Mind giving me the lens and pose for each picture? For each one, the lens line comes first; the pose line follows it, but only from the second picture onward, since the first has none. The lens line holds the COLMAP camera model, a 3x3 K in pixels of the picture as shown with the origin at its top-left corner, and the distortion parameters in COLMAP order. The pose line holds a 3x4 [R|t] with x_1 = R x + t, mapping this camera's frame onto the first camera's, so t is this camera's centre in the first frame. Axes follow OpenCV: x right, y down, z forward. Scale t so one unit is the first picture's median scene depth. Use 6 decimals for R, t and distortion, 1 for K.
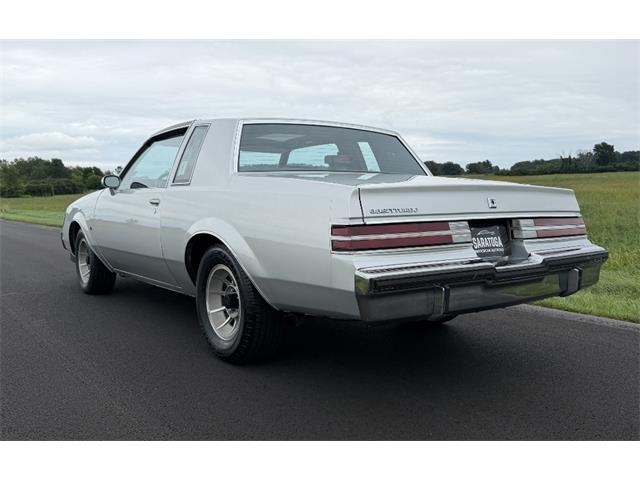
lens RADIAL K [[569.8, 0, 307.7], [0, 569.8, 259.0], [0, 0, 1]] dist [0.004940, -0.014813]
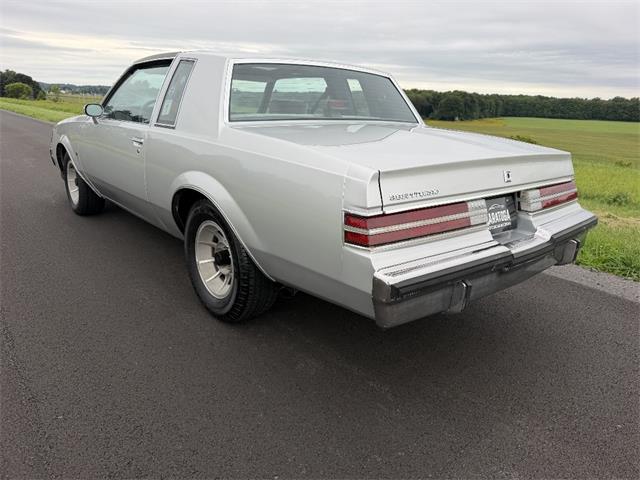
lens RADIAL K [[456.4, 0, 320.0], [0, 456.4, 240.0], [0, 0, 1]] dist [-0.001381, -0.005569]
pose [[0.995391, 0.014597, 0.094778, -0.048093], [-0.031906, 0.982449, 0.183781, -0.115756], [-0.090432, -0.185958, 0.978387, 0.260861]]
